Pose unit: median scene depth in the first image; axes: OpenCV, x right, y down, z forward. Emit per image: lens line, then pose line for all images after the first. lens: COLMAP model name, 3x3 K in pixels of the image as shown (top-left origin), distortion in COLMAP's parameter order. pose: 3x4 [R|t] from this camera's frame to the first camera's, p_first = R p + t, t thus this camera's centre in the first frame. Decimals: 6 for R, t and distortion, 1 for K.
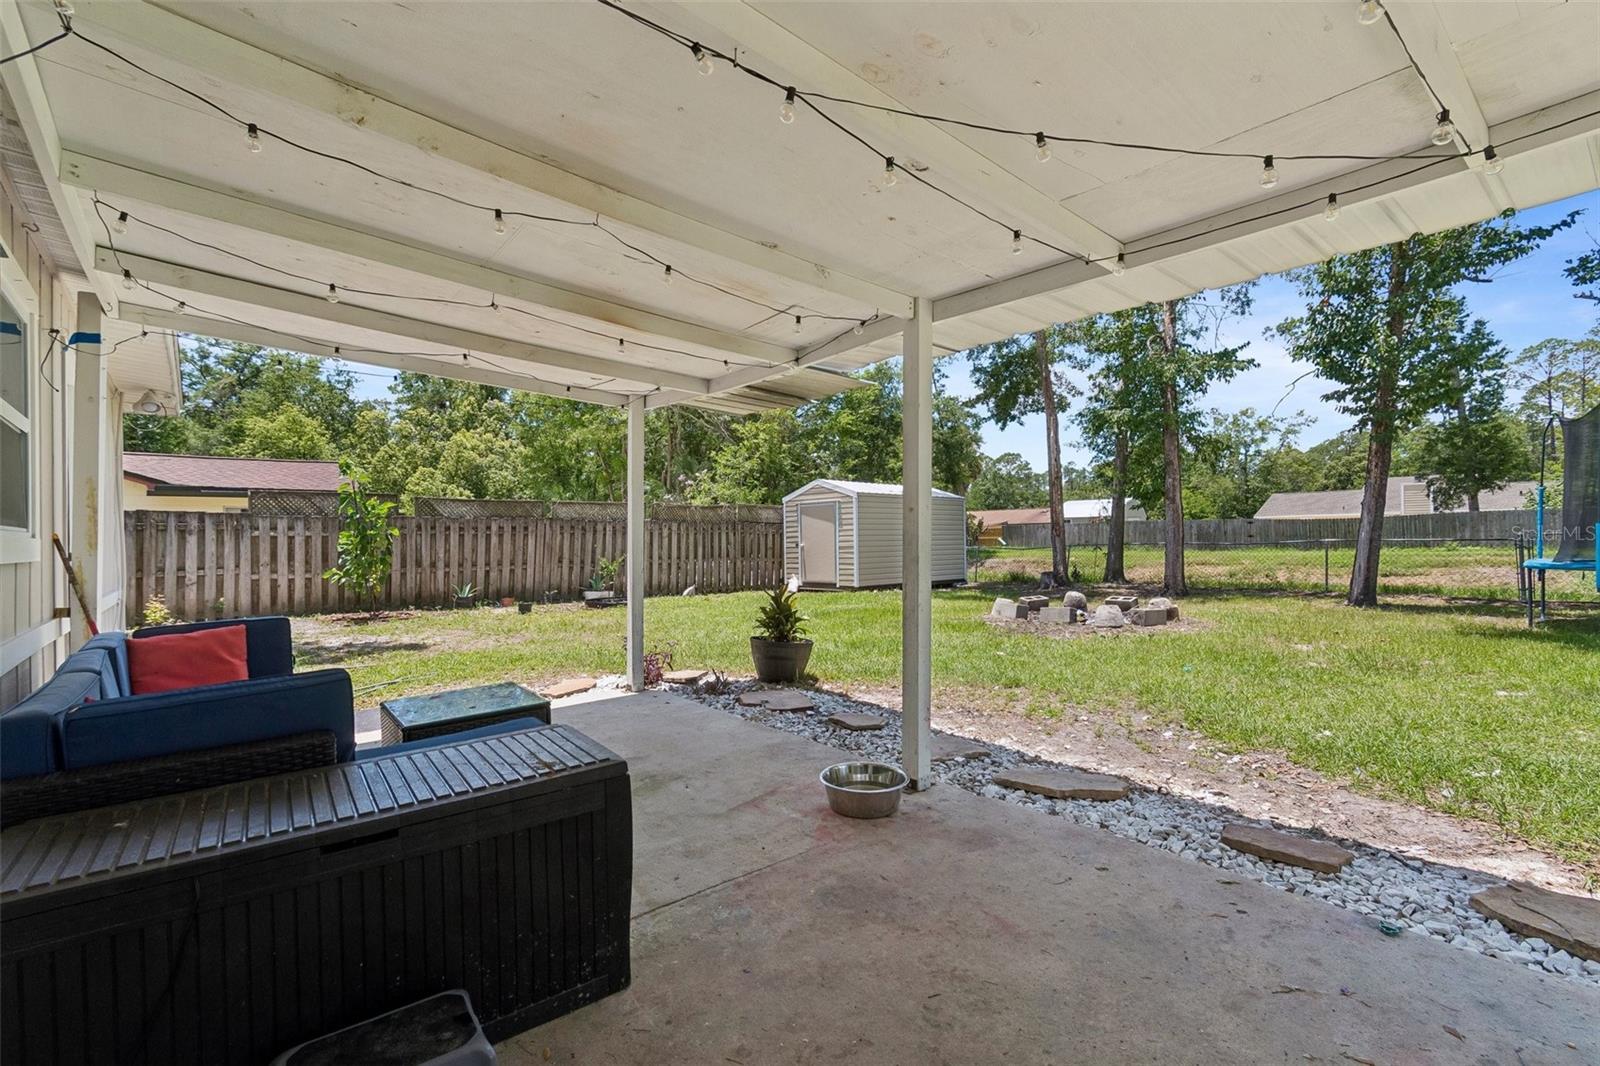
lens RADIAL K [[710.2, 0, 814.4], [0, 710.2, 534.3], [0, 0, 1]] dist [0.003670, -0.001694]
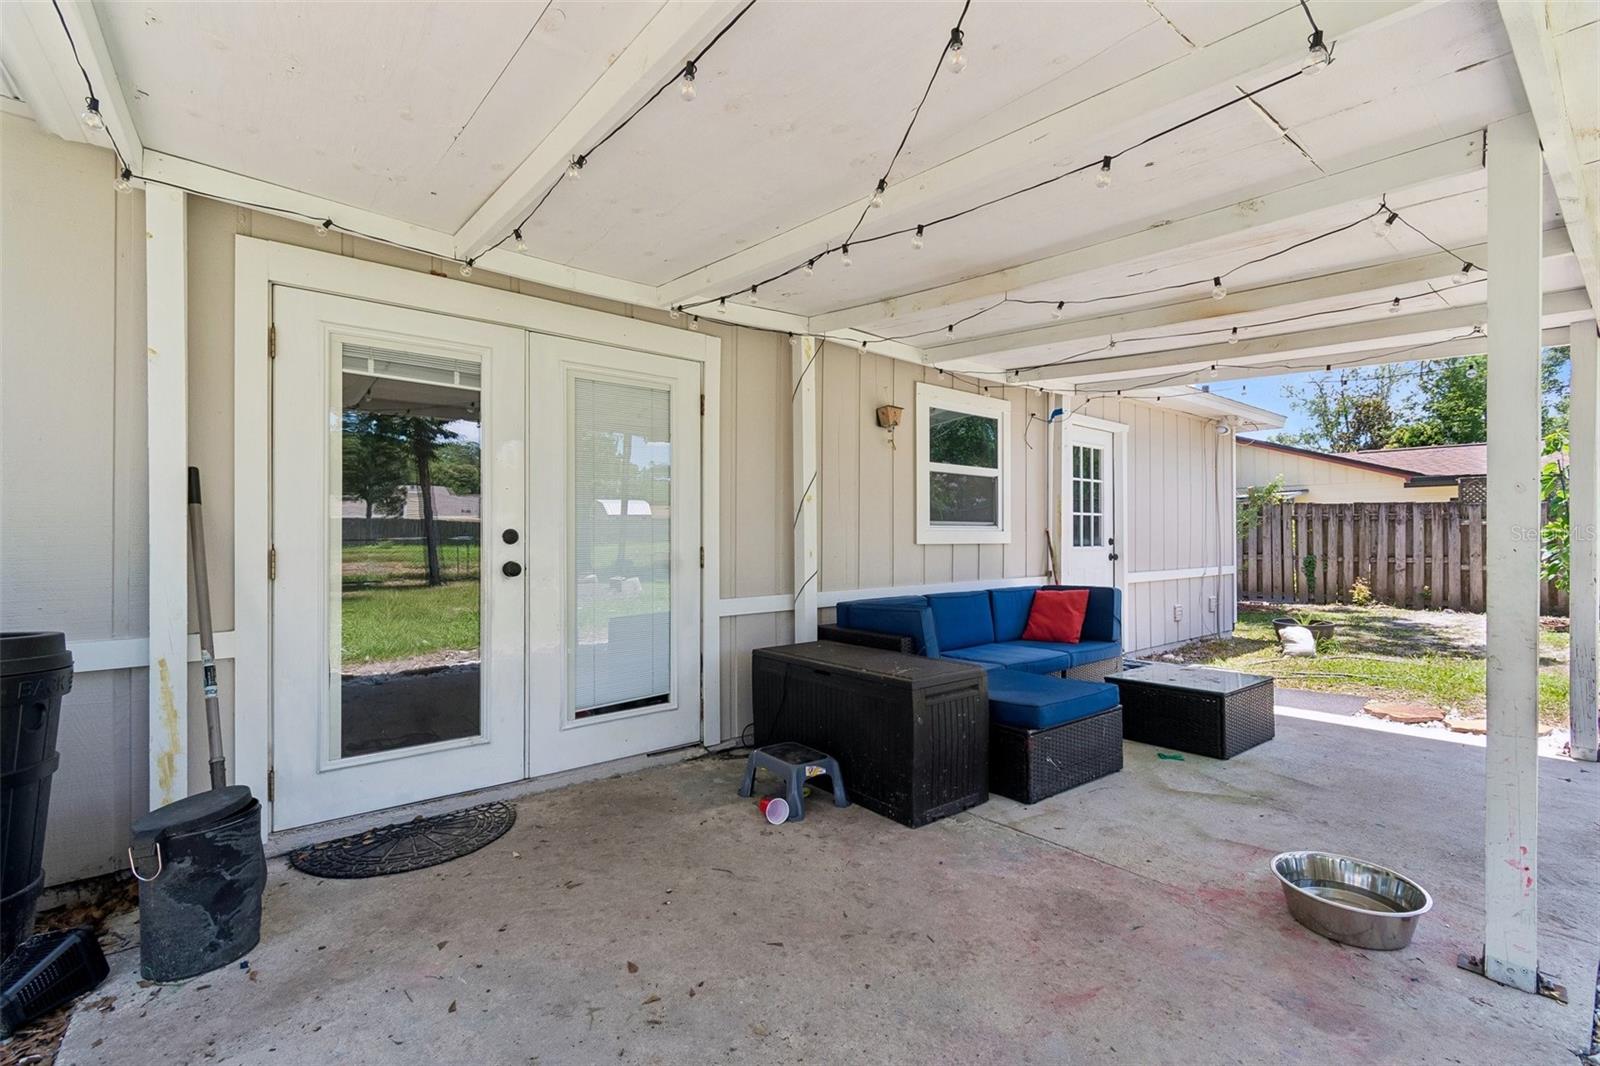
lens RADIAL K [[710.2, 0, 808.1], [0, 710.2, 532.6], [0, 0, 1]] dist [0.003670, -0.001694]
pose [[-0.004394, 0.008698, -0.999953, 0.191193], [0.007736, 0.999933, 0.008664, -0.002917], [0.999960, -0.007697, -0.004461, 0.118084]]
